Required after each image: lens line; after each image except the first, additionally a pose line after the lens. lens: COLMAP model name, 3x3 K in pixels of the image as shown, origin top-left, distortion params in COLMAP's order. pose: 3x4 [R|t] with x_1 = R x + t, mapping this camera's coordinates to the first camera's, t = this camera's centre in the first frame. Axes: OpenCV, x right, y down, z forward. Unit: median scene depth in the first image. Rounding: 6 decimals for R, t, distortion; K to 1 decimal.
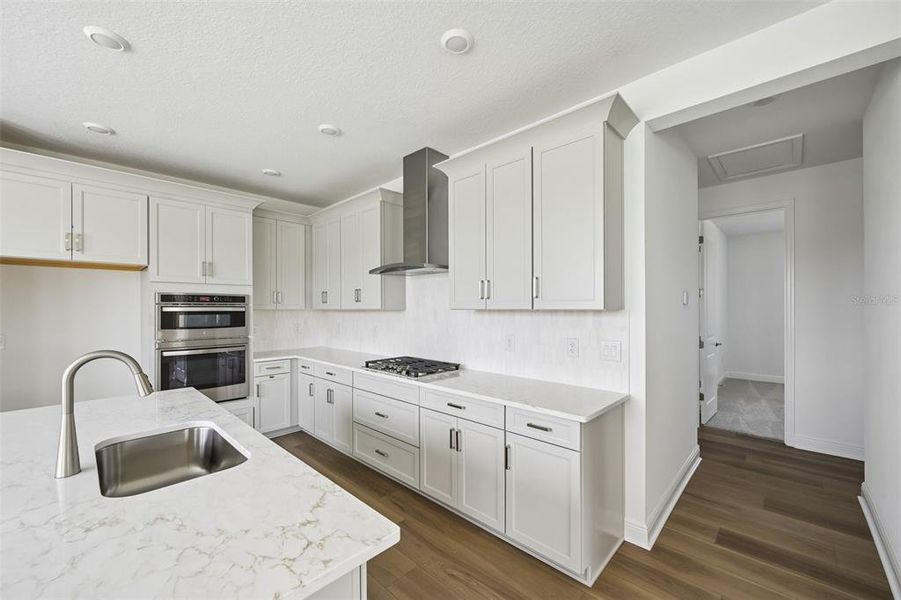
lens RADIAL K [[355.8, 0, 451.0], [0, 355.8, 309.3], [0, 0, 1]] dist [-0.000862, -0.000048]
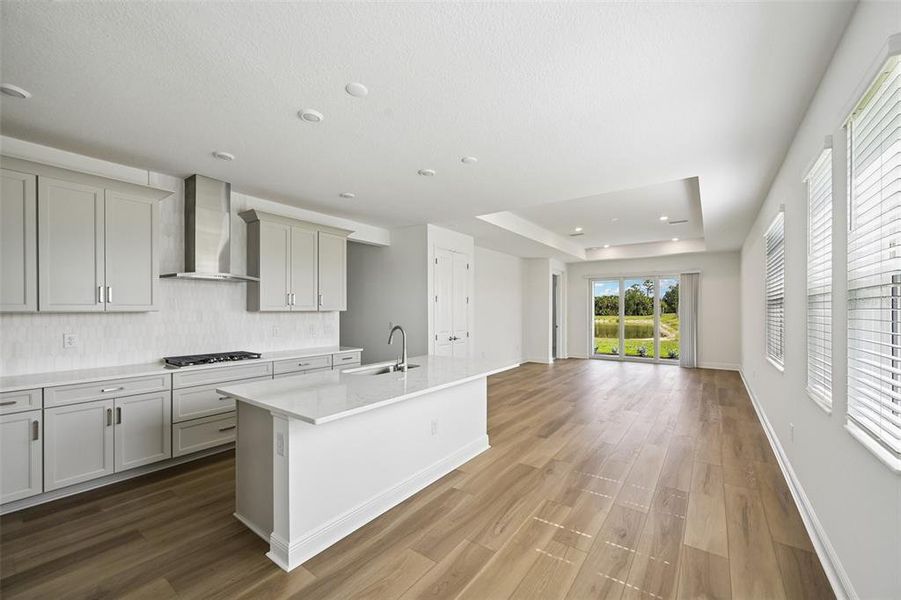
lens RADIAL K [[356.1, 0, 452.1], [0, 356.1, 309.8], [0, 0, 1]] dist [0.000806, 0.000188]
pose [[-0.128891, 0.001080, 0.991658, -1.392830], [0.002920, 0.999995, -0.000710, -0.000564], [-0.991654, 0.002804, -0.128894, 0.363021]]
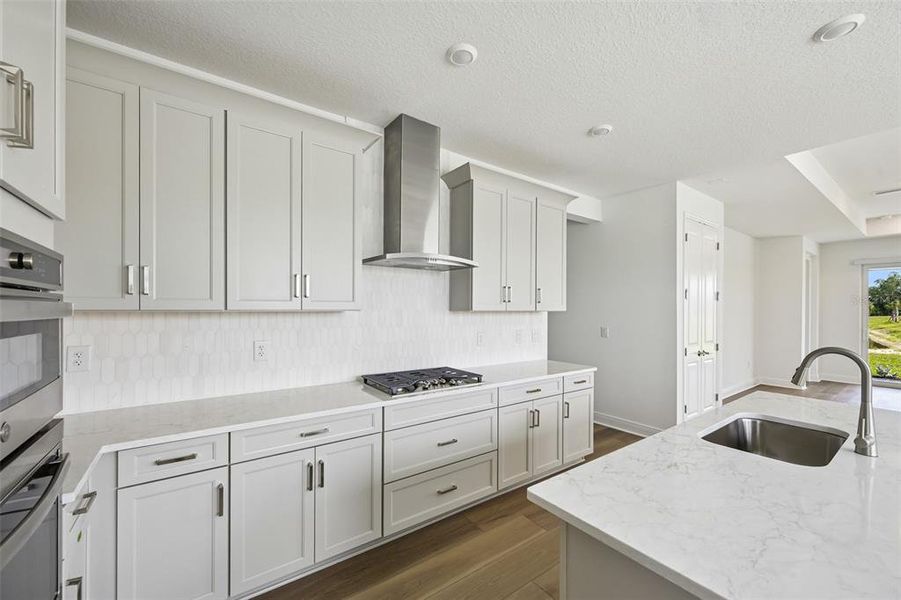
lens RADIAL K [[355.8, 0, 451.0], [0, 355.8, 309.3], [0, 0, 1]] dist [-0.000862, -0.000048]
pose [[0.183879, 0.001403, 0.982948, -0.905347], [-0.002812, 0.999996, -0.000901, -0.002291], [-0.982945, -0.002599, 0.183882, 0.781714]]
